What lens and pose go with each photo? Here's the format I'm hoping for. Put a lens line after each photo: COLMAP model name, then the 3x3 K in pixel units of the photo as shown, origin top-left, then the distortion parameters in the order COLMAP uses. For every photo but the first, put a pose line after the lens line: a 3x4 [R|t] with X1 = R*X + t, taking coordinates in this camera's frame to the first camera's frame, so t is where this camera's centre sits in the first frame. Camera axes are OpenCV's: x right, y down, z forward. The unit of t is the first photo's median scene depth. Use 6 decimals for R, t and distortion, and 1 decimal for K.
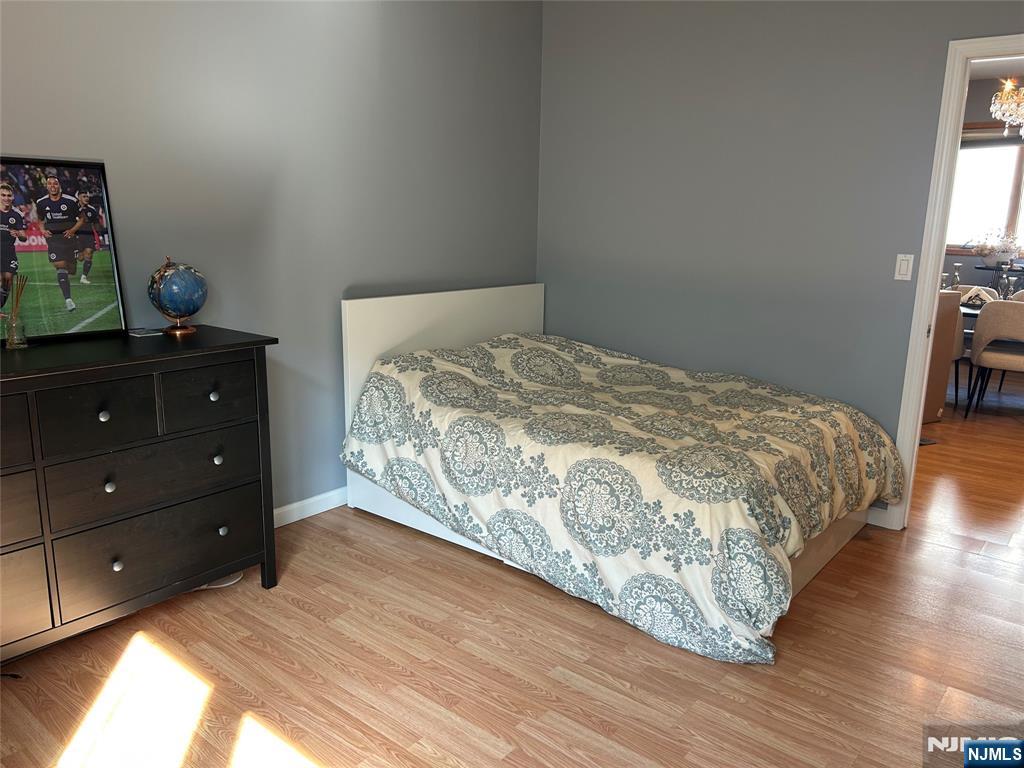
lens RADIAL K [[768.7, 0, 513.5], [0, 768.7, 386.7], [0, 0, 1]] dist [0.034007, -0.035407]
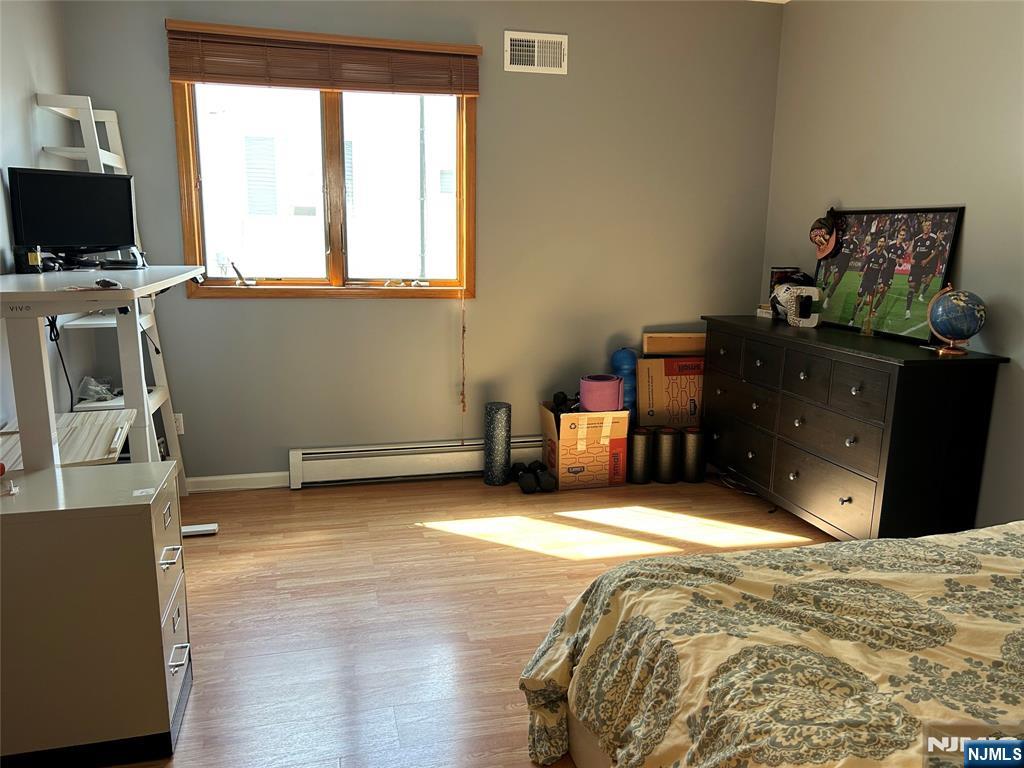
lens RADIAL K [[768.7, 0, 513.1], [0, 768.7, 387.2], [0, 0, 1]] dist [0.034007, -0.035407]
pose [[-0.588910, 0.129710, -0.797722, 0.931321], [-0.201900, 0.932130, 0.300616, -0.258439], [0.782573, 0.338096, -0.522752, 1.230789]]
